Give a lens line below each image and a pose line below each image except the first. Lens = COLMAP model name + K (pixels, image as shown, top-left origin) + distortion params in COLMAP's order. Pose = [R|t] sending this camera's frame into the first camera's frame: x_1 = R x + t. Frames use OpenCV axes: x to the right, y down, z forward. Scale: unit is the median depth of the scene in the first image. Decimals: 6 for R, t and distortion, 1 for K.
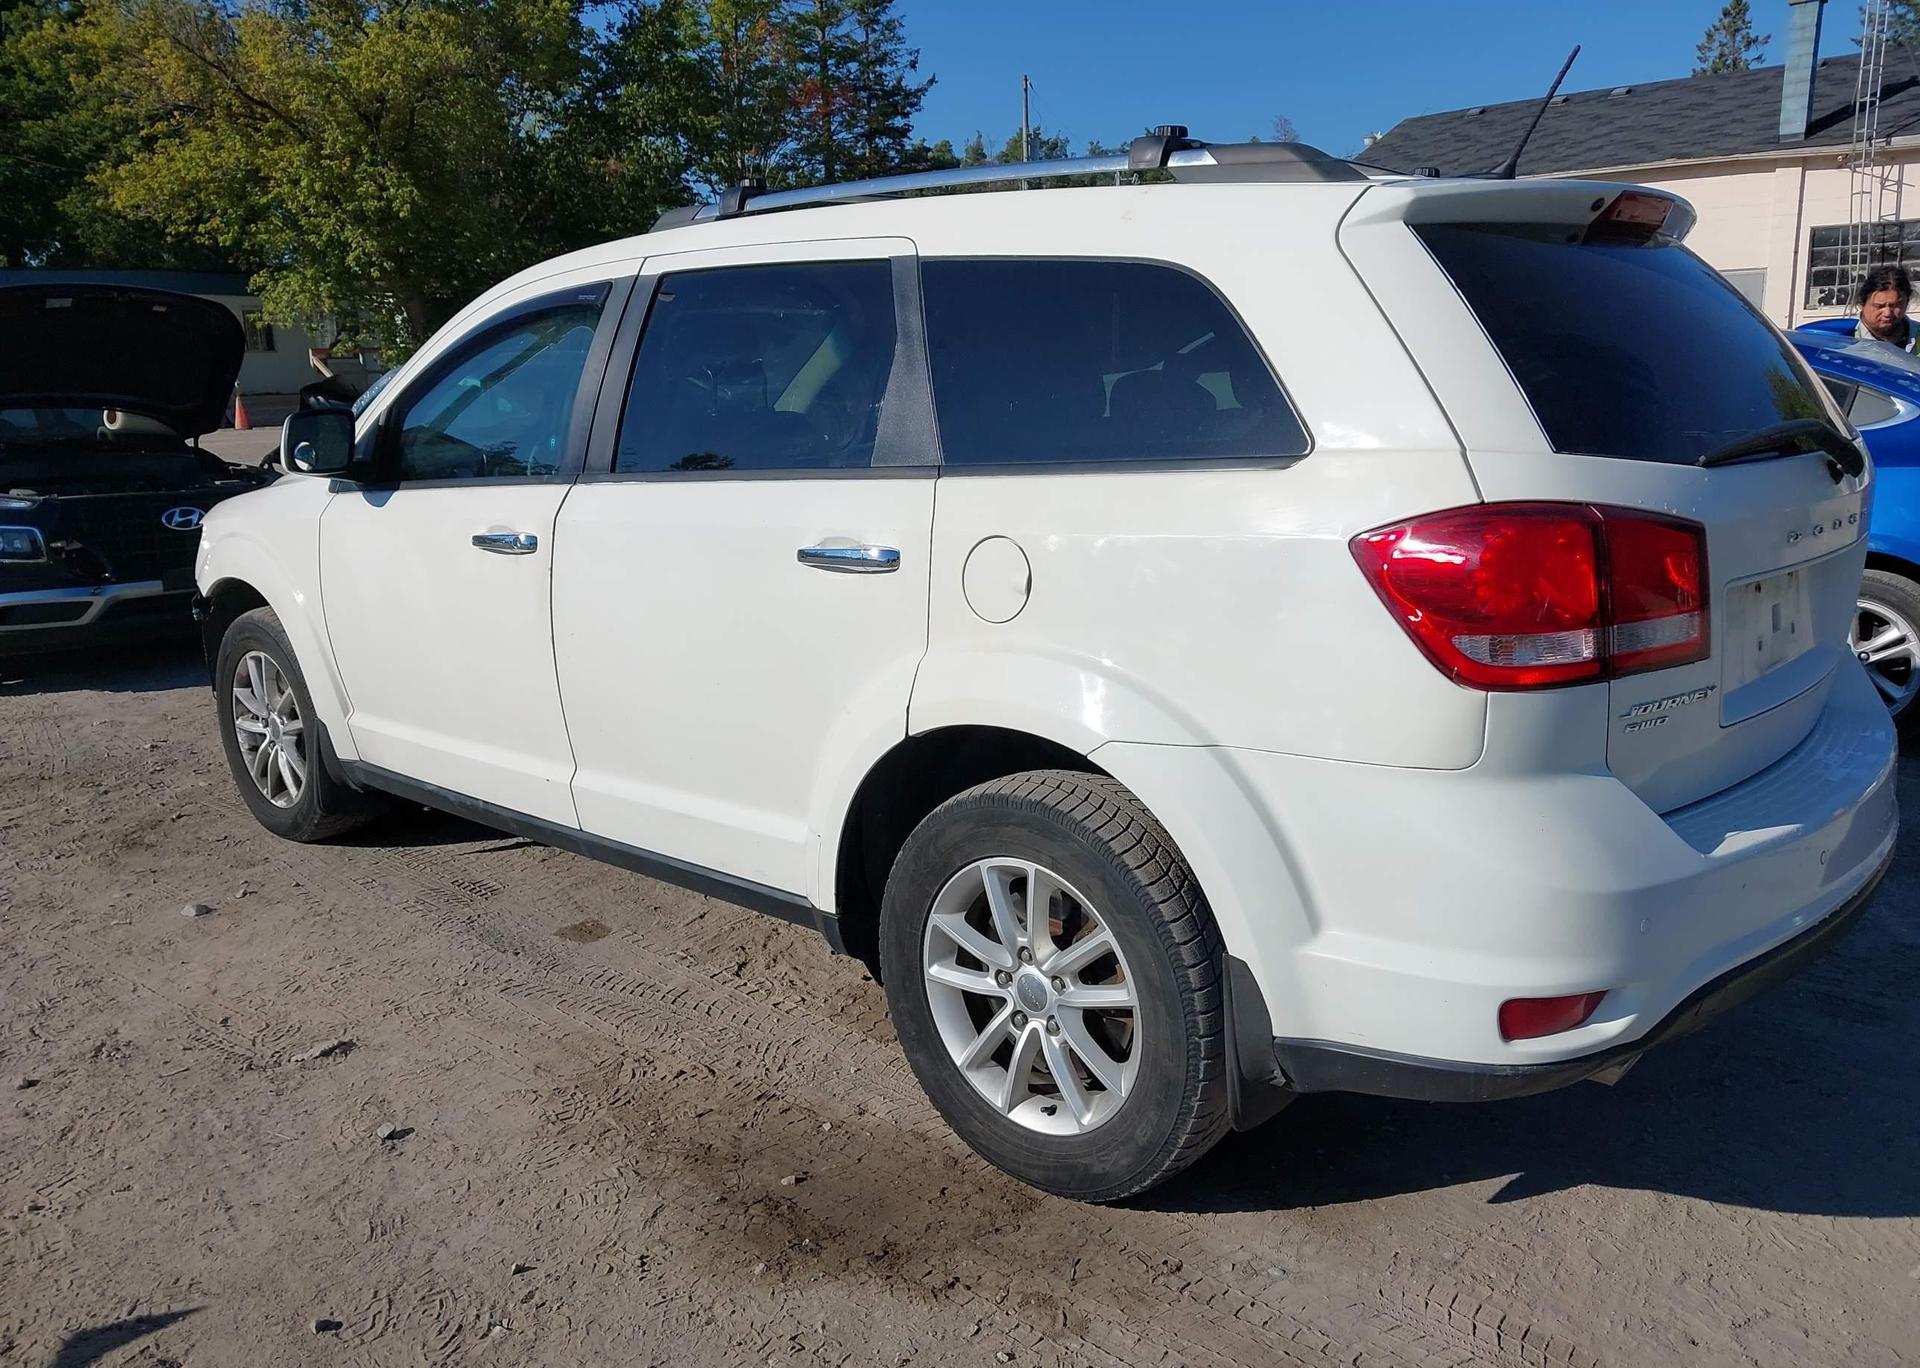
lens RADIAL K [[1533.6, 0, 935.0], [0, 1533.6, 687.9], [0, 0, 1]] dist [0.012337, -0.009700]
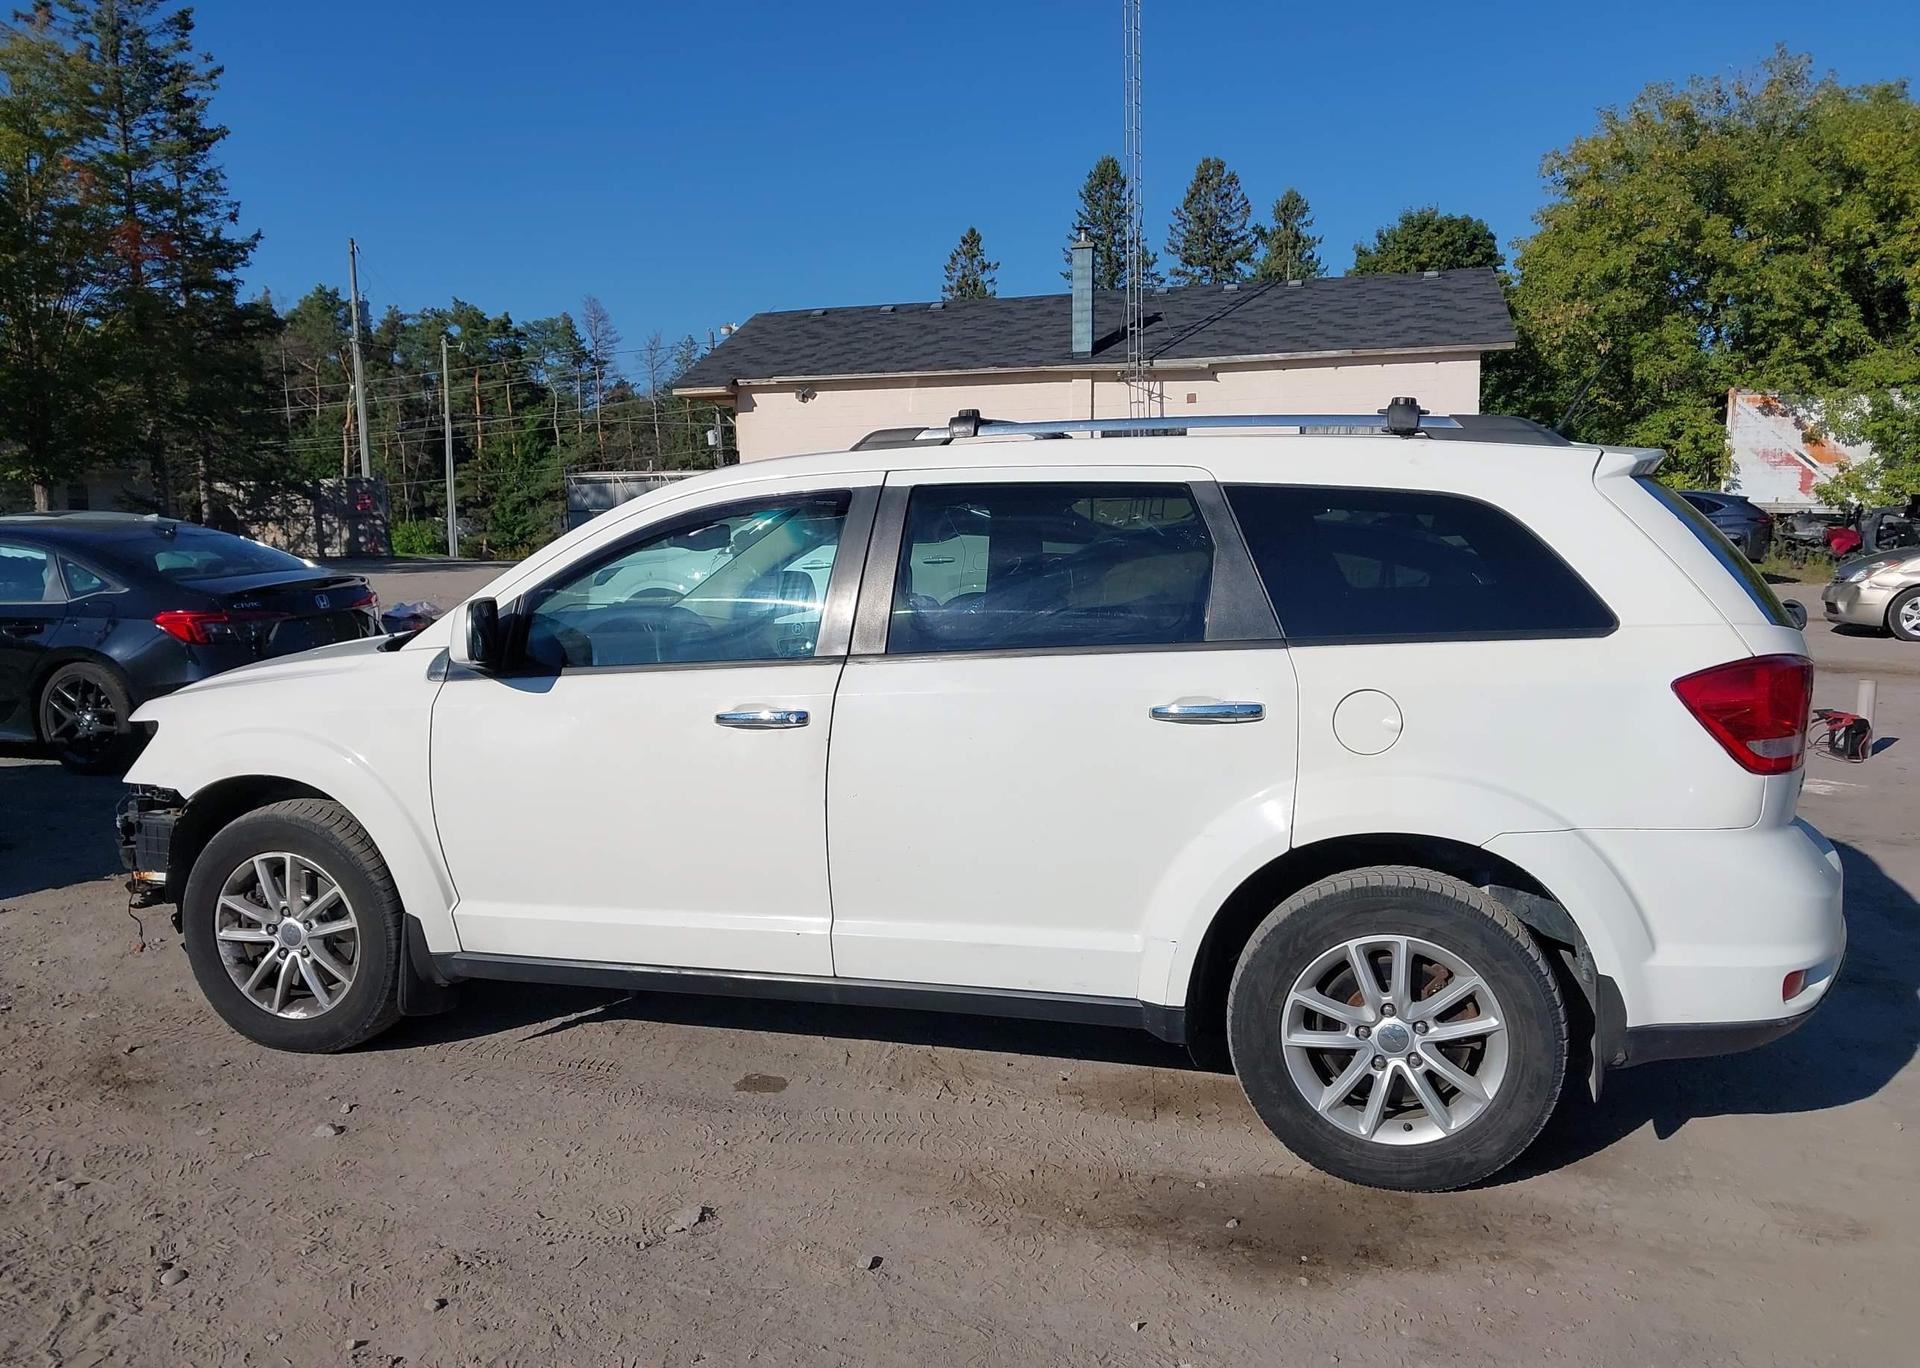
lens RADIAL K [[1533.6, 0, 944.6], [0, 1533.6, 686.0], [0, 0, 1]] dist [0.012337, -0.009700]
pose [[0.896592, -0.035320, 0.441446, -0.579450], [0.082007, 0.992816, -0.087123, -0.011155], [-0.435198, 0.114316, 0.893048, -0.028114]]
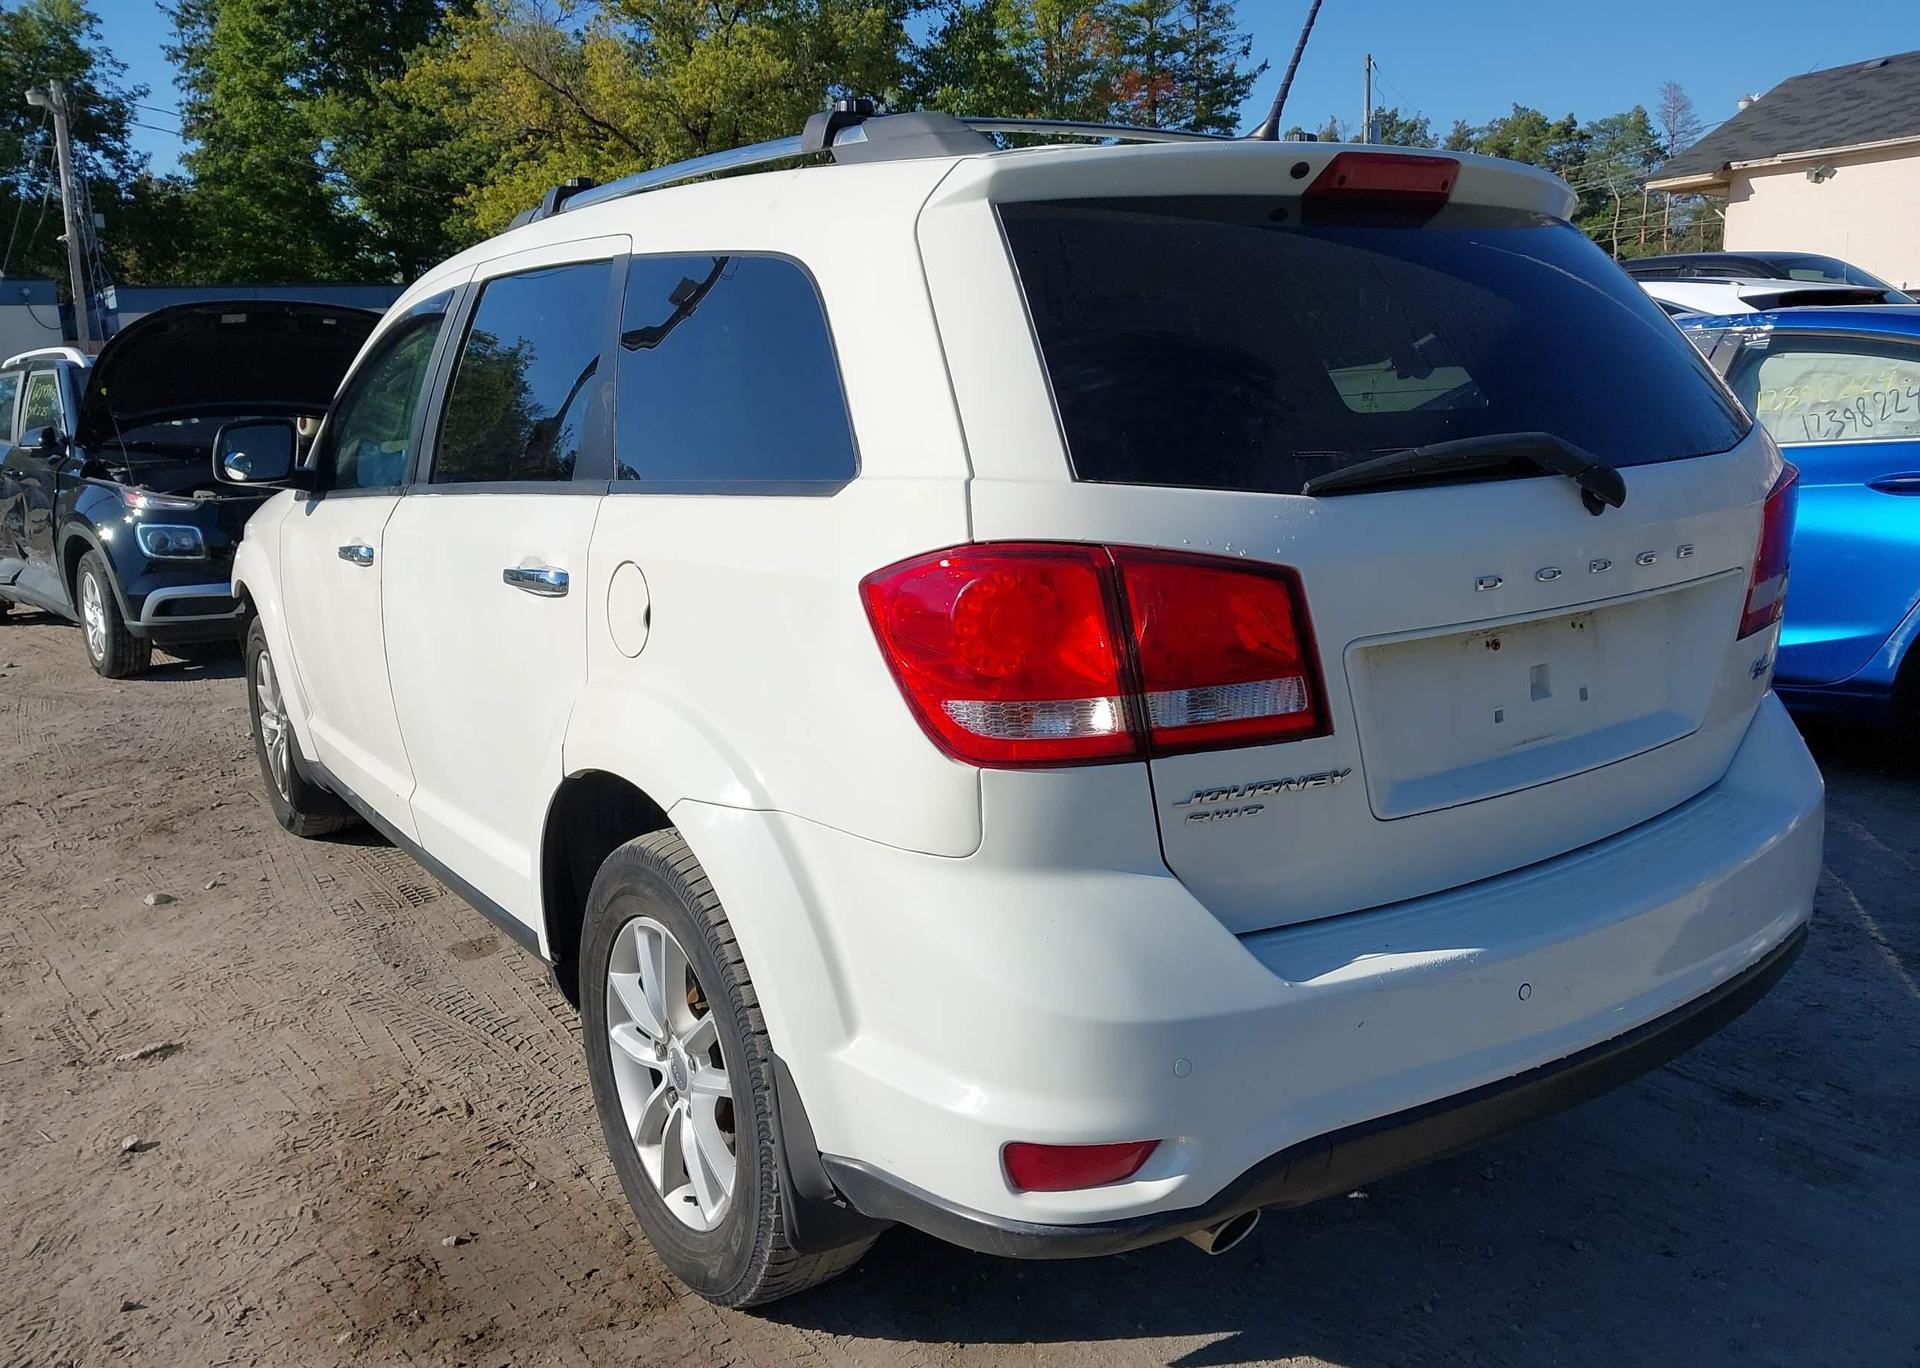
lens RADIAL K [[1533.6, 0, 931.9], [0, 1533.6, 688.6], [0, 0, 1]] dist [0.012337, -0.009700]
pose [[0.974084, 0.033591, -0.223680, 0.275969], [-0.032971, 0.999435, 0.006507, -0.024068], [0.223772, 0.001037, 0.974641, 0.102459]]
